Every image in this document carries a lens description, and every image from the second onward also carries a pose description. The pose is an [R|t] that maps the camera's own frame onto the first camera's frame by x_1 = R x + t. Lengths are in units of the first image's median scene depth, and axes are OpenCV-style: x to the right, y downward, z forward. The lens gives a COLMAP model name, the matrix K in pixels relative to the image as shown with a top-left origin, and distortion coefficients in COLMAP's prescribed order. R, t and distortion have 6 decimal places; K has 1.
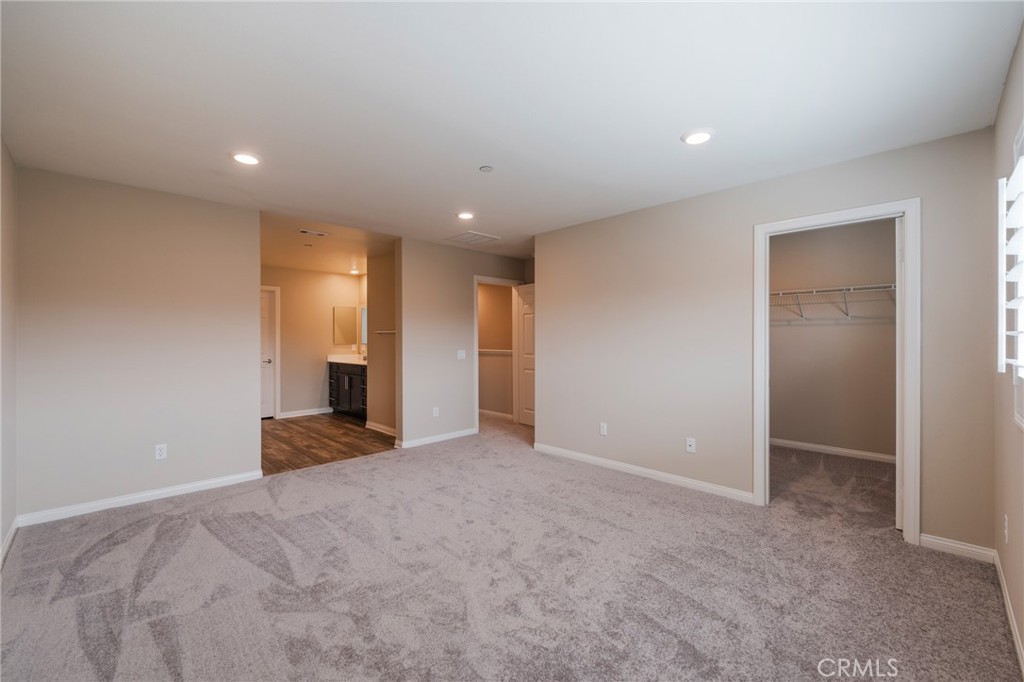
lens RADIAL K [[422.9, 0, 512.0], [0, 422.9, 341.0], [0, 0, 1]] dist [0.000168, -0.000262]
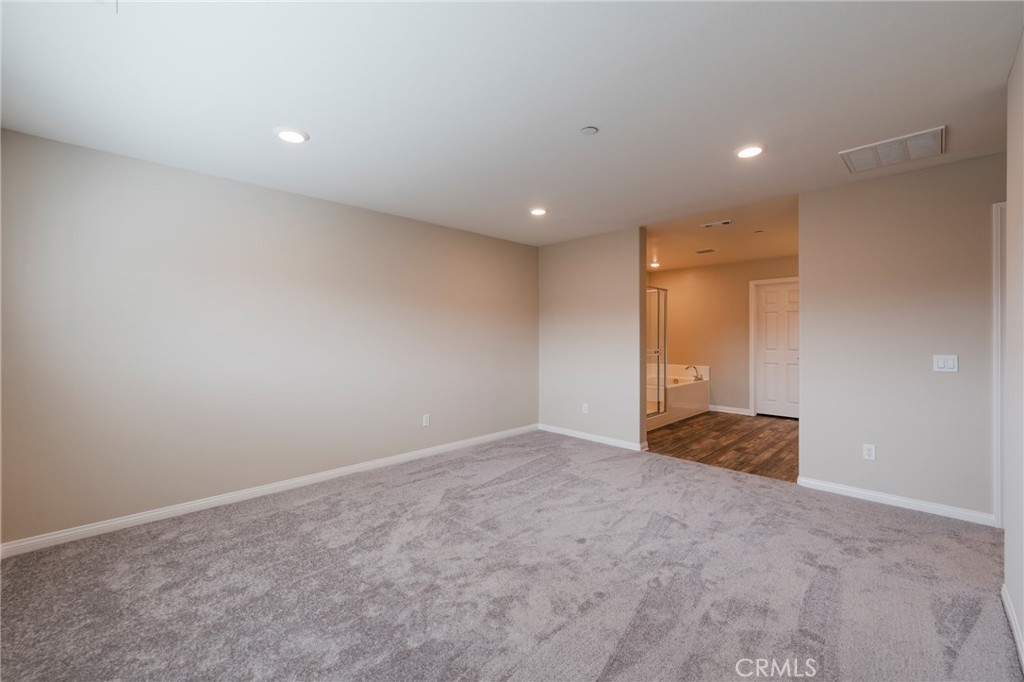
lens RADIAL K [[413.5, 0, 509.6], [0, 413.5, 337.1], [0, 0, 1]] dist [-0.002451, -0.000194]
pose [[-0.006216, 0.008015, -0.999949, 0.496447], [-0.002015, 0.999966, 0.008028, -0.005796], [0.999979, 0.002065, -0.006200, 0.553502]]
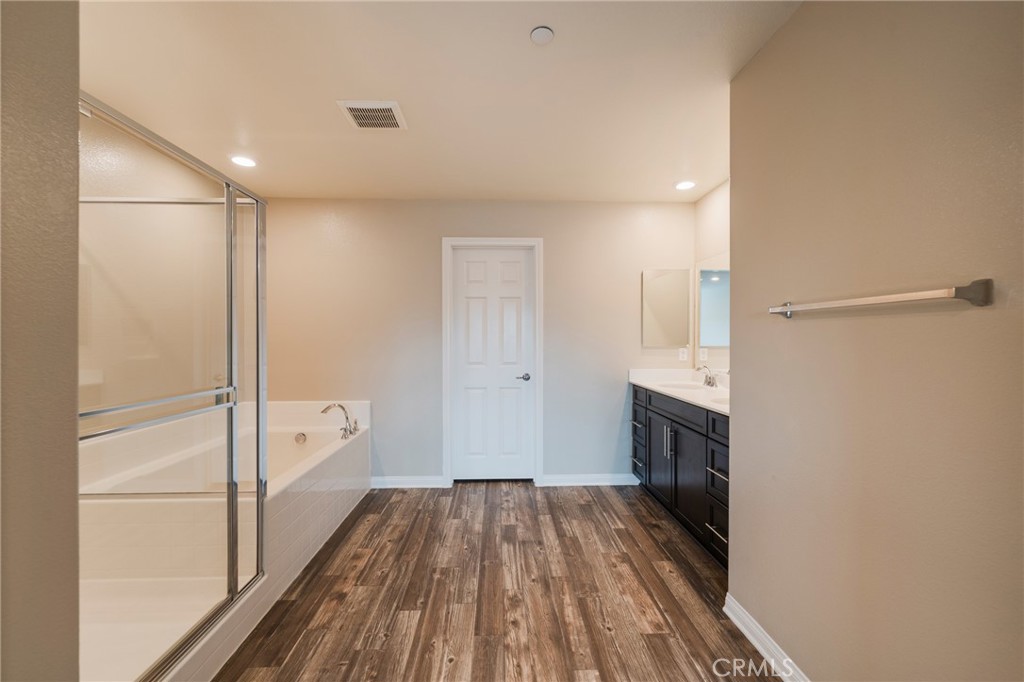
lens RADIAL K [[413.5, 0, 509.6], [0, 413.5, 337.1], [0, 0, 1]] dist [-0.002451, -0.000194]
pose [[0.733072, 0.002923, -0.680145, -0.346969], [-0.005659, 0.999982, -0.001801, -0.003955], [0.680127, 0.005169, 0.733076, 0.905022]]
